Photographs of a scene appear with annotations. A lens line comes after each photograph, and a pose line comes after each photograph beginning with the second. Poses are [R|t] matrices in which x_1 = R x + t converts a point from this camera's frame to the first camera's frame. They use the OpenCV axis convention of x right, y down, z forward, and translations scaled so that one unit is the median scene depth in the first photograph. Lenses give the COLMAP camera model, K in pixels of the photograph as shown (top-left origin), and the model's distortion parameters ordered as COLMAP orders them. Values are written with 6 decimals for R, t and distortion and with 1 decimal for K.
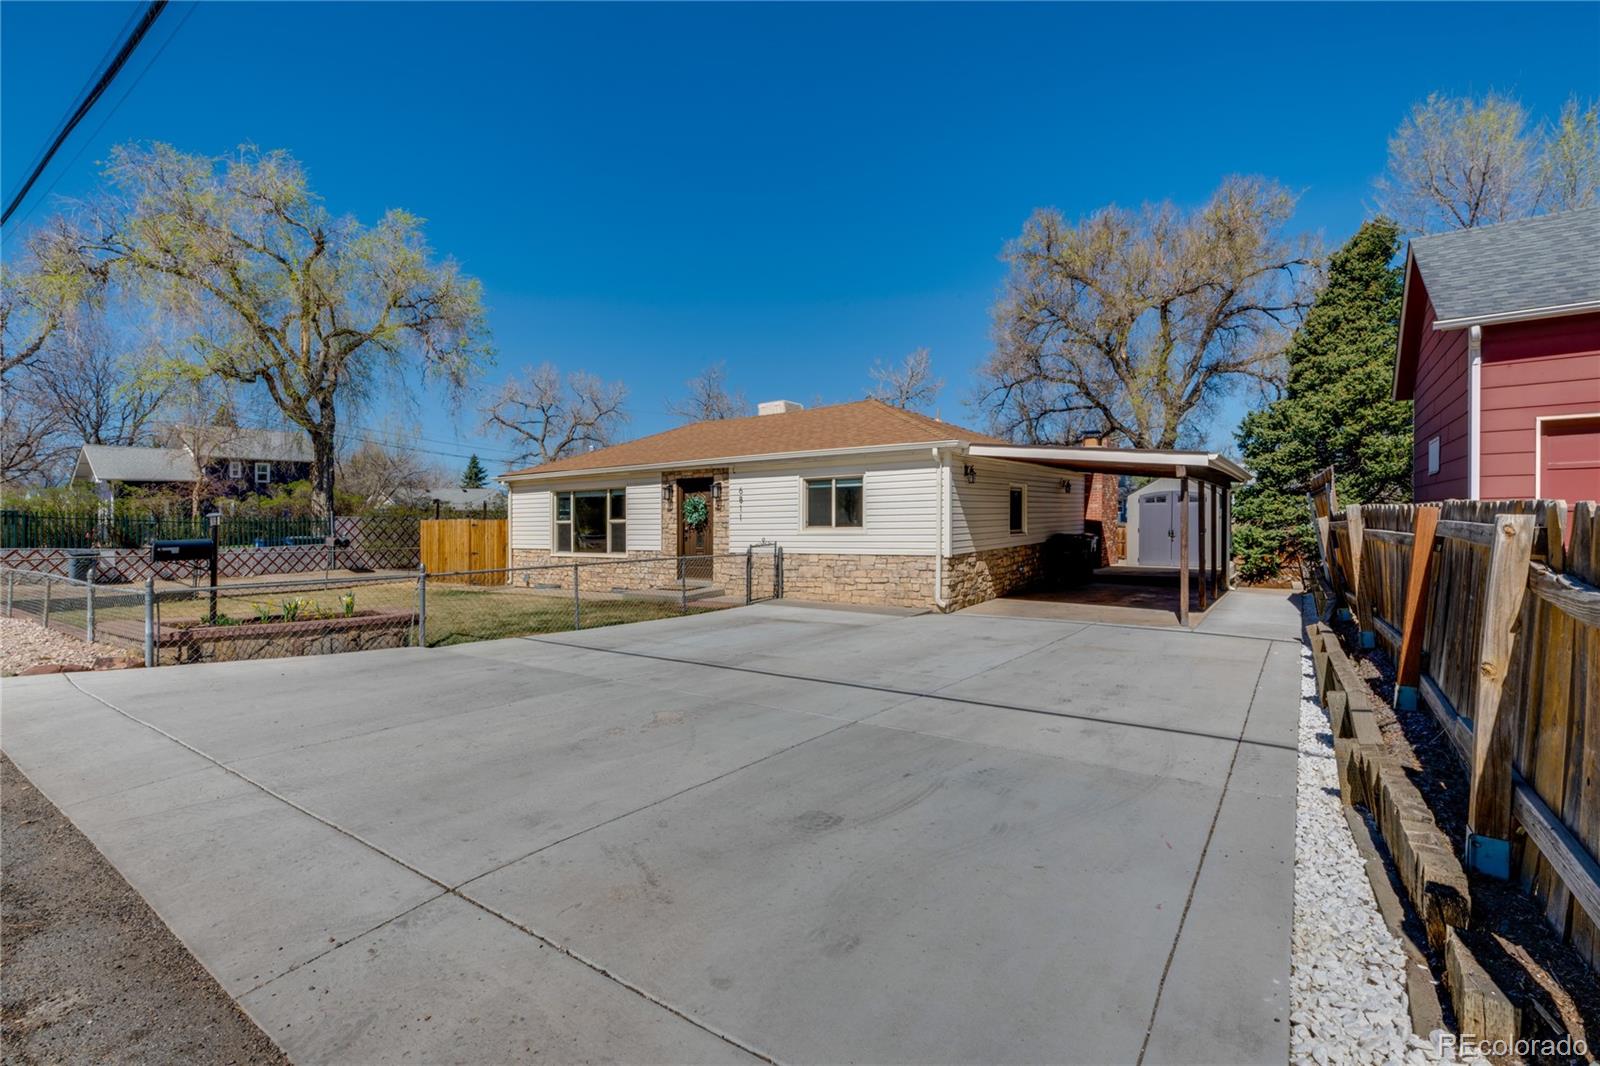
lens RADIAL K [[628.7, 0, 818.6], [0, 628.7, 537.4], [0, 0, 1]] dist [-0.001740, -0.000146]
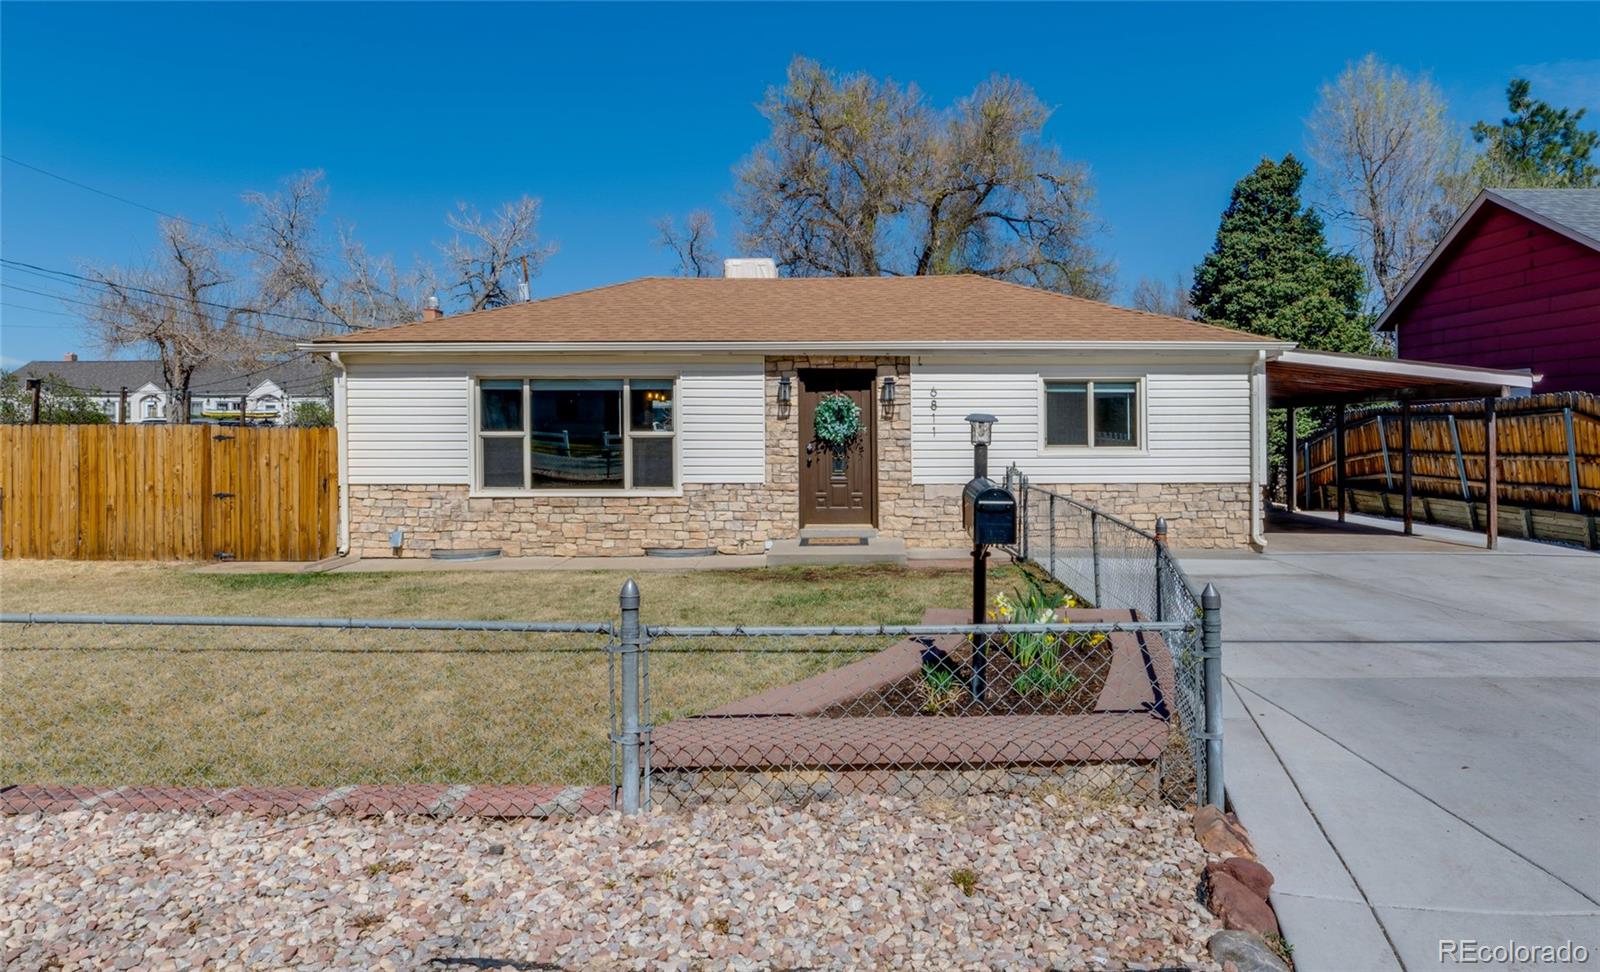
lens RADIAL K [[829.2, 0, 801.9], [0, 829.2, 440.3], [0, 0, 1]] dist [0.000172, -0.000051]
pose [[0.857199, 0.008349, 0.514918, -0.649210], [0.002758, 0.999780, -0.020801, -0.003715], [-0.514978, 0.019251, 0.856987, 0.285697]]
